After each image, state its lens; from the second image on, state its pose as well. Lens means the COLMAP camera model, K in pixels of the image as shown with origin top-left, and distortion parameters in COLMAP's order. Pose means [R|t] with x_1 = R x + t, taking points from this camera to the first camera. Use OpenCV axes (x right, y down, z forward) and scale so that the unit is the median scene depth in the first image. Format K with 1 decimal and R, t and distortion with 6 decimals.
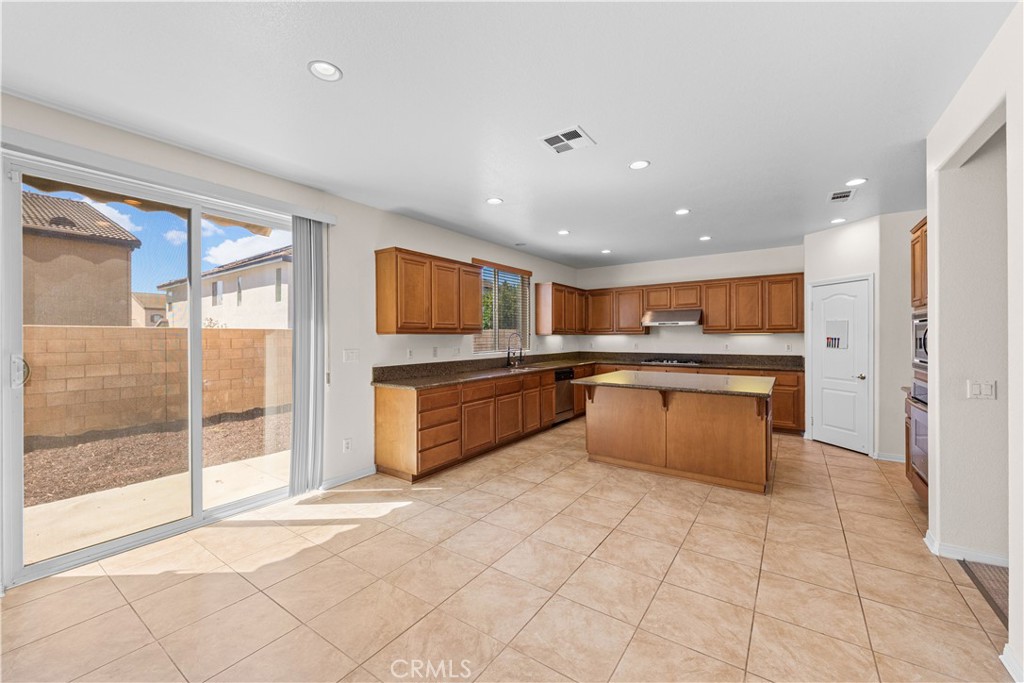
lens RADIAL K [[404.6, 0, 509.6], [0, 404.6, 336.3], [0, 0, 1]] dist [-0.000735, 0.000008]
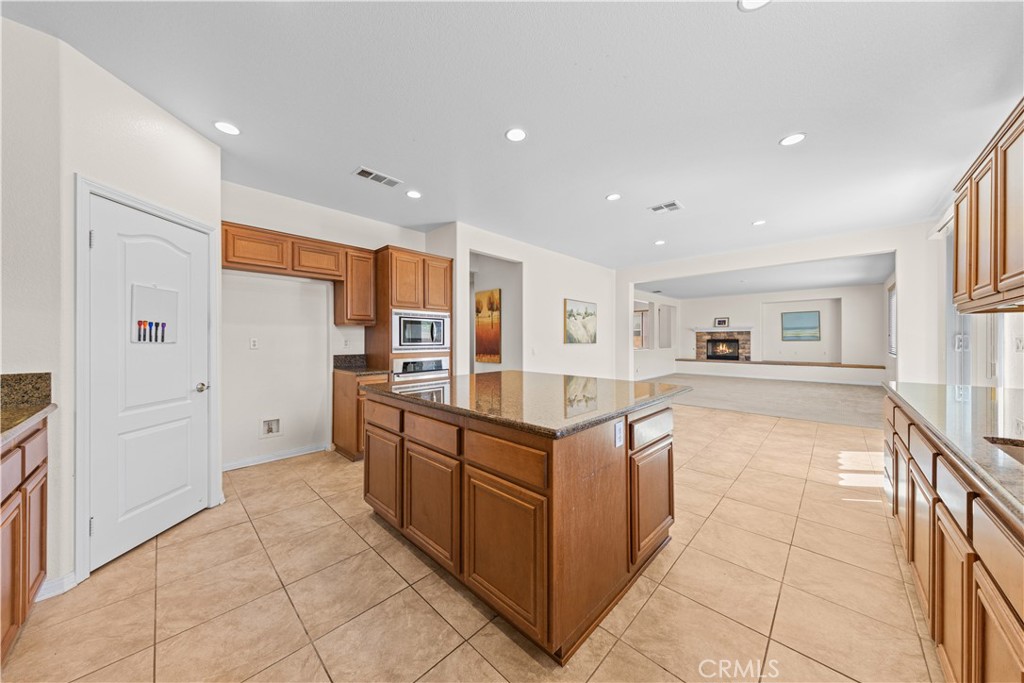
lens RADIAL K [[339.2, 0, 501.7], [0, 339.2, 336.4], [0, 0, 1]] dist [0.008227, -0.002300]
pose [[-0.983900, 0.002661, 0.178702, 0.415037], [0.001815, 0.999986, -0.004894, 0.033223], [-0.178712, -0.004491, -0.983891, 1.852221]]
